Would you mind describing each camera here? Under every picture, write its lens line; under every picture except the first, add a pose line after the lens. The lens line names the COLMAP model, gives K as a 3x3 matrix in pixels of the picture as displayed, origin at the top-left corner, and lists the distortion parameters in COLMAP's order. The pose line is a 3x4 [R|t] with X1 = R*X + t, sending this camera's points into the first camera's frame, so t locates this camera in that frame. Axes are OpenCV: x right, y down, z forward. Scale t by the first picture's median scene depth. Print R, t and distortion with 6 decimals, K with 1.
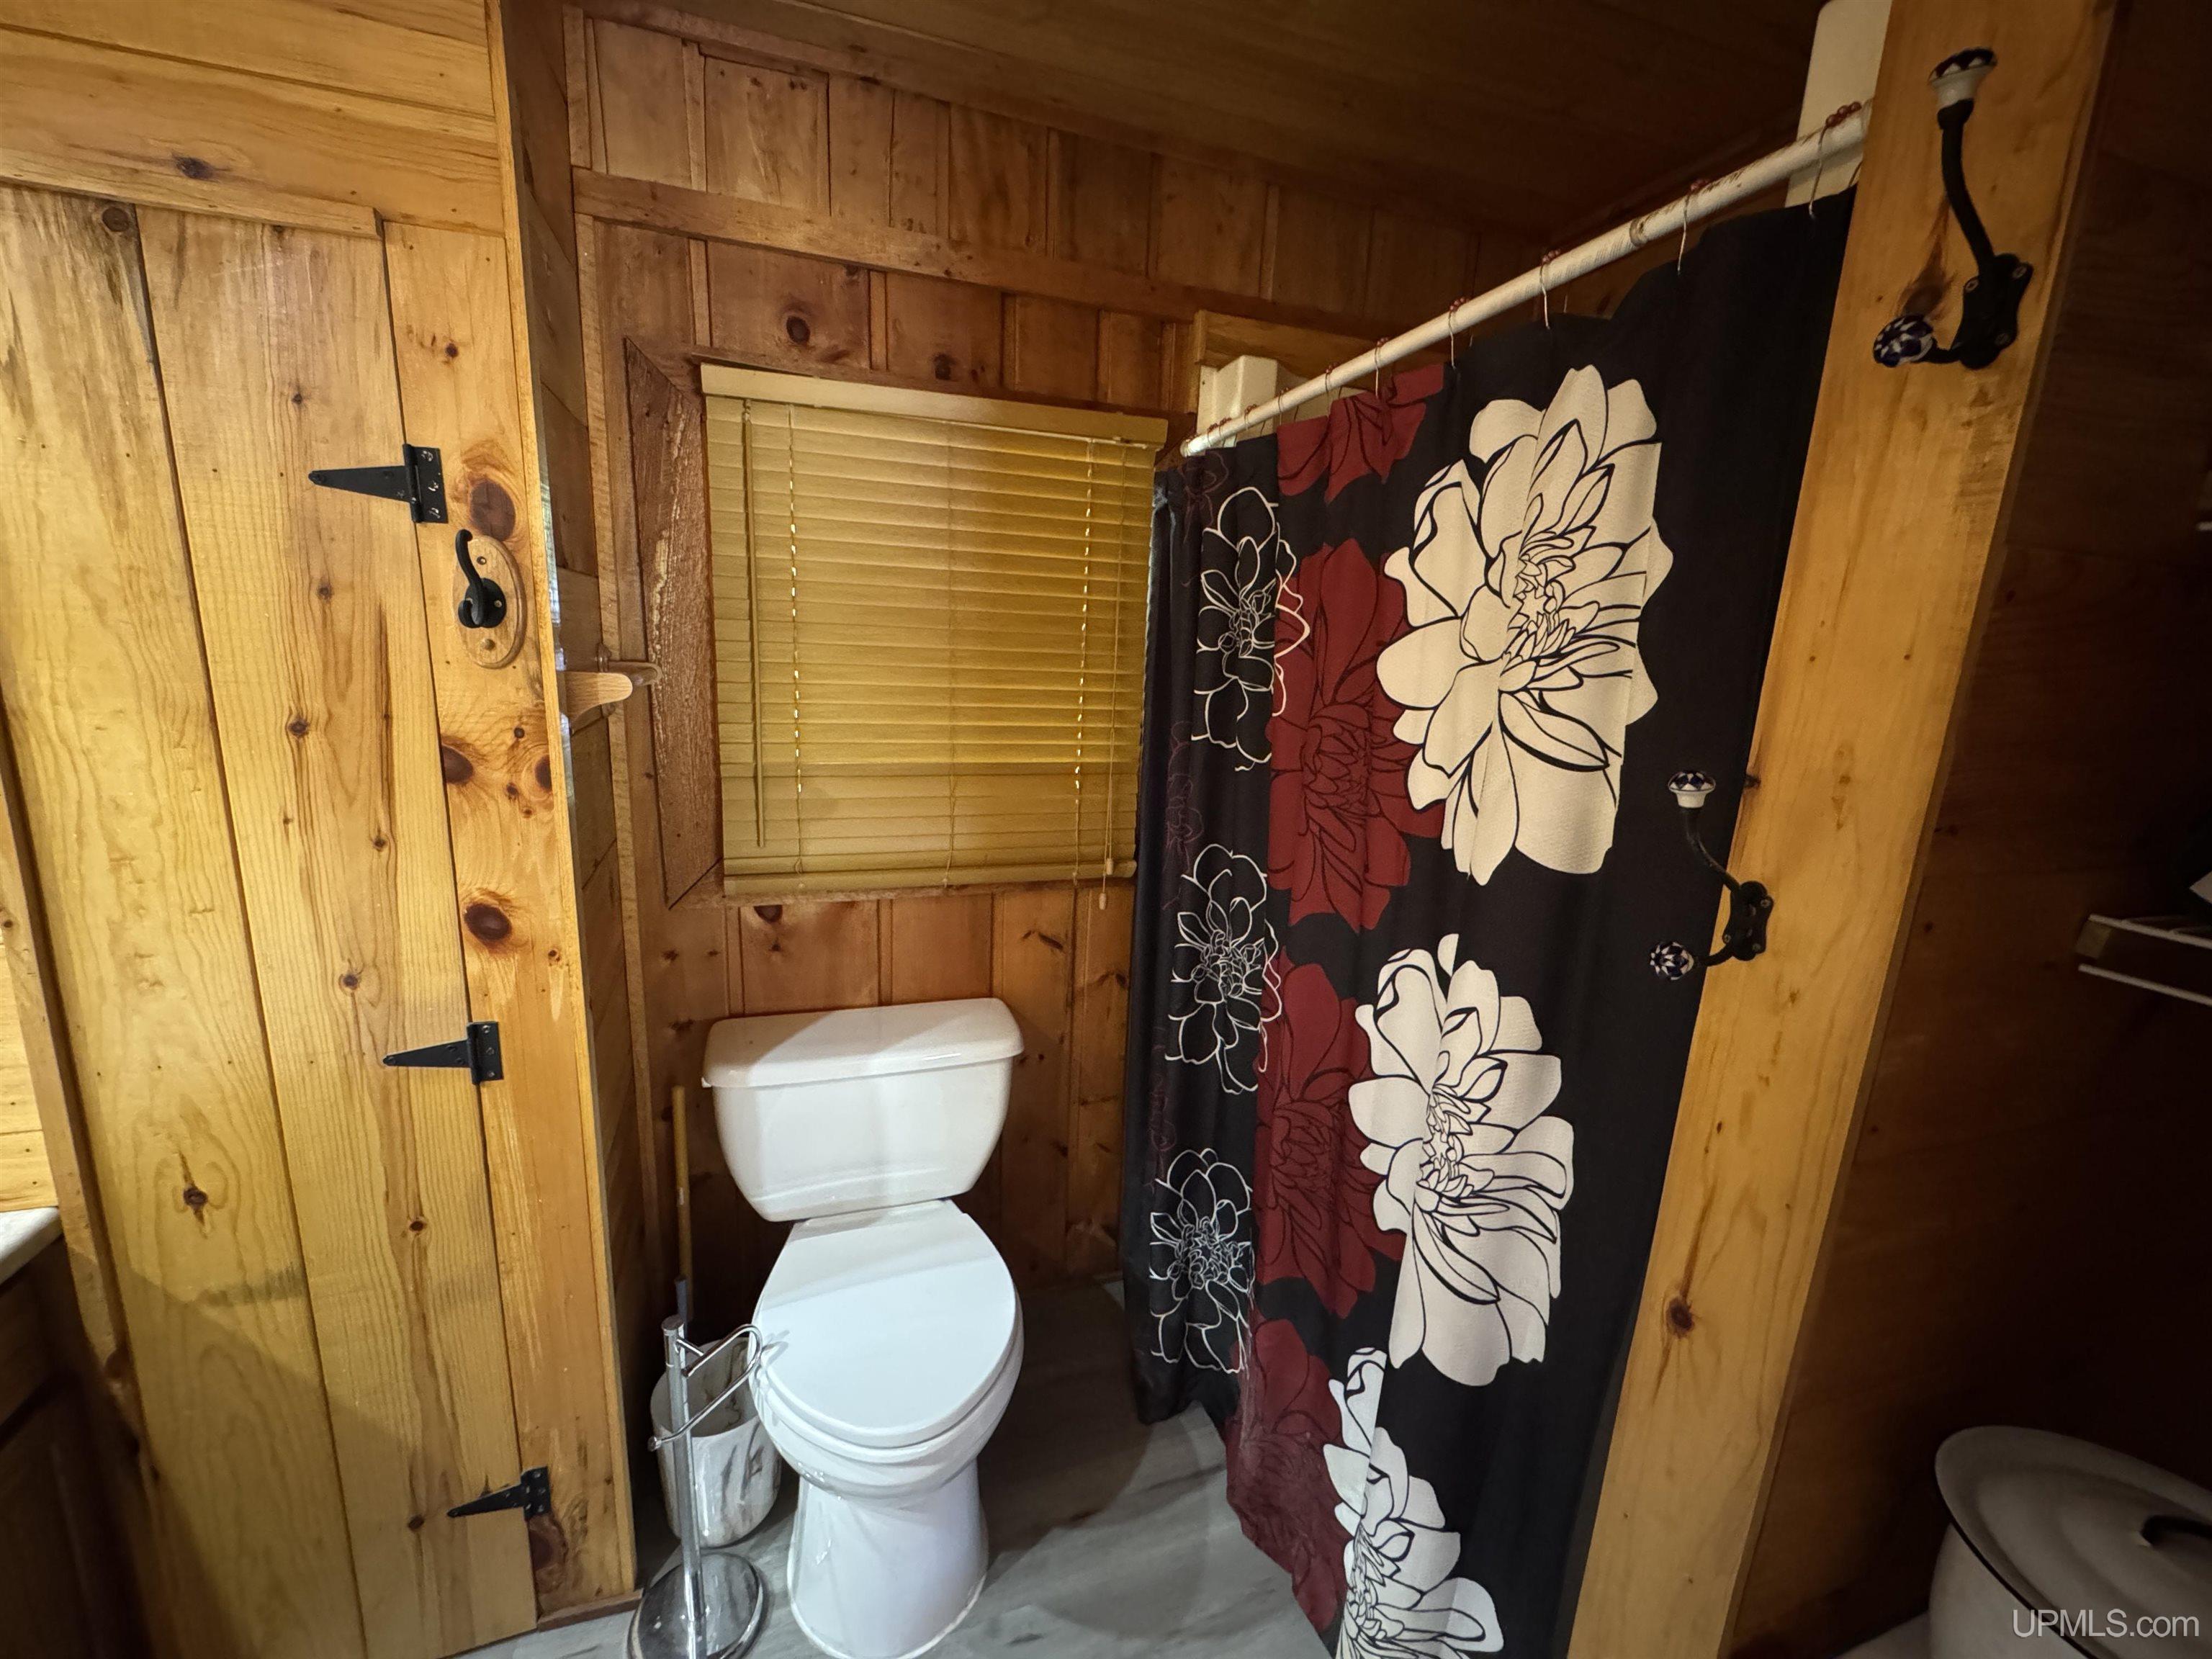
lens RADIAL K [[891.2, 0, 1107.6], [0, 891.2, 828.1], [0, 0, 1]] dist [-0.002058, -0.000394]
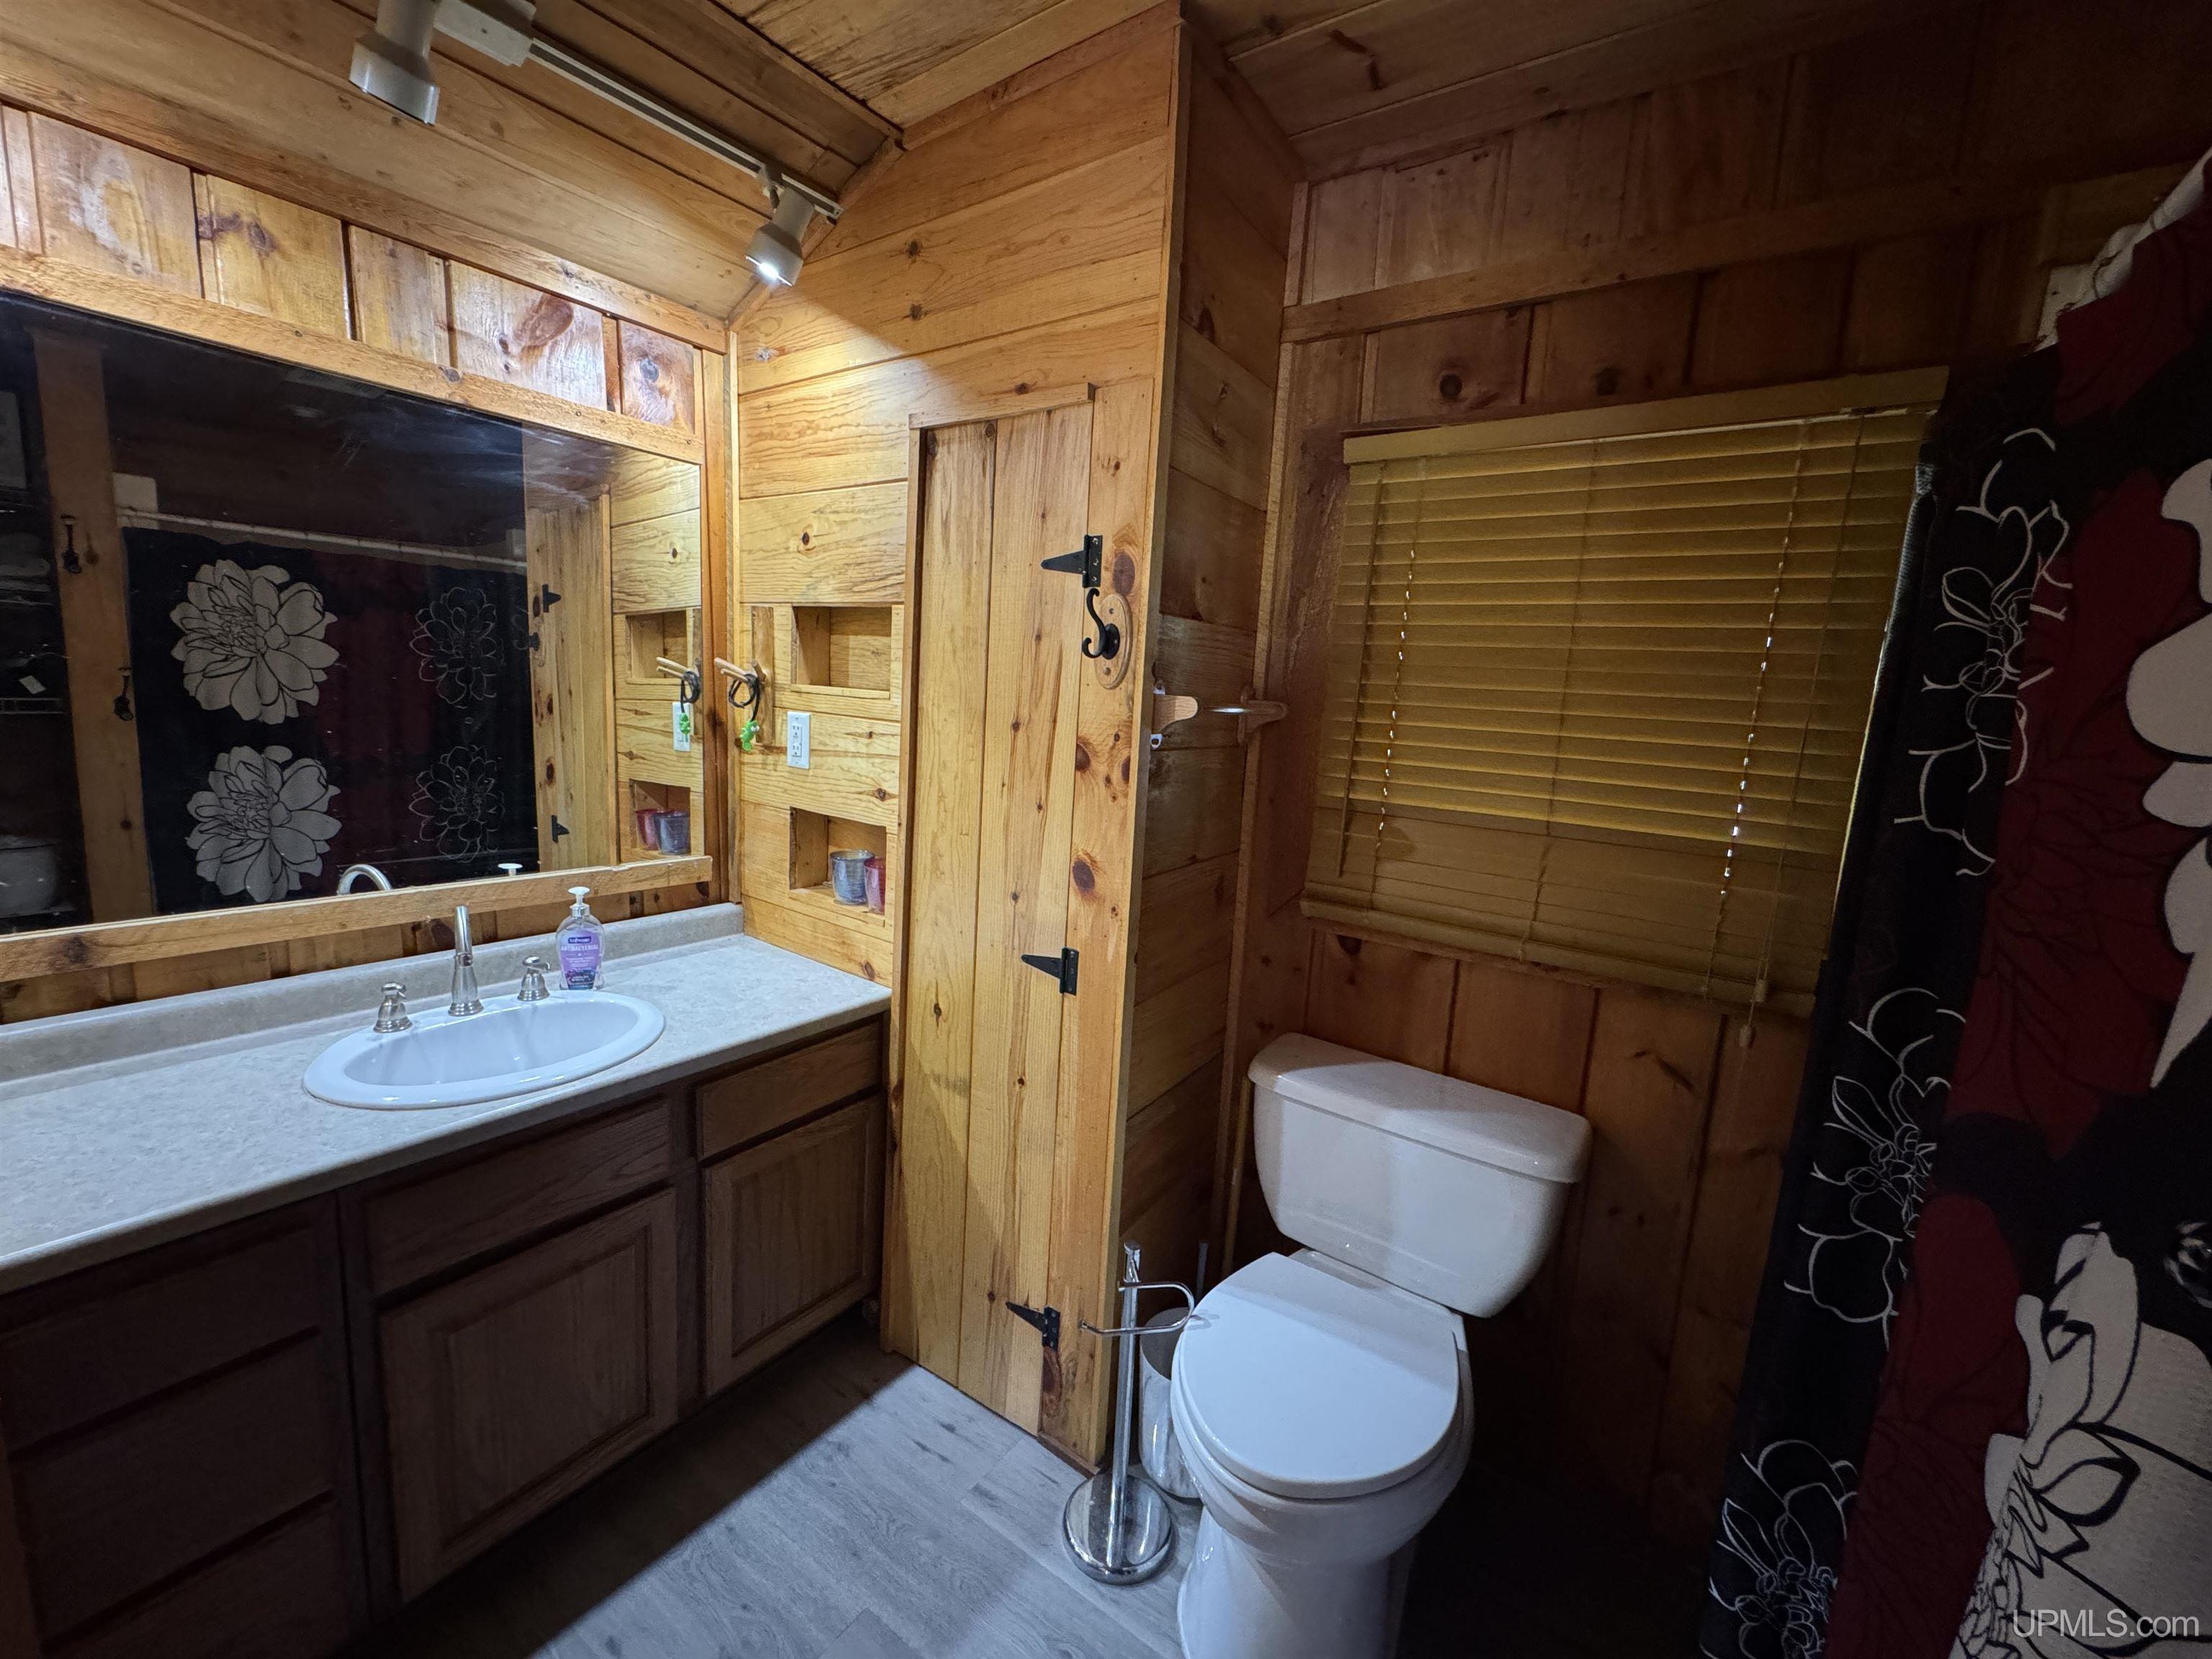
lens RADIAL K [[891.2, 0, 1101.3], [0, 891.2, 826.7], [0, 0, 1]] dist [-0.002058, -0.000394]
pose [[0.588332, 0.114656, -0.800450, 0.338743], [-0.197495, 0.980292, -0.004742, 0.029204], [0.784131, 0.160875, 0.599381, 0.166578]]
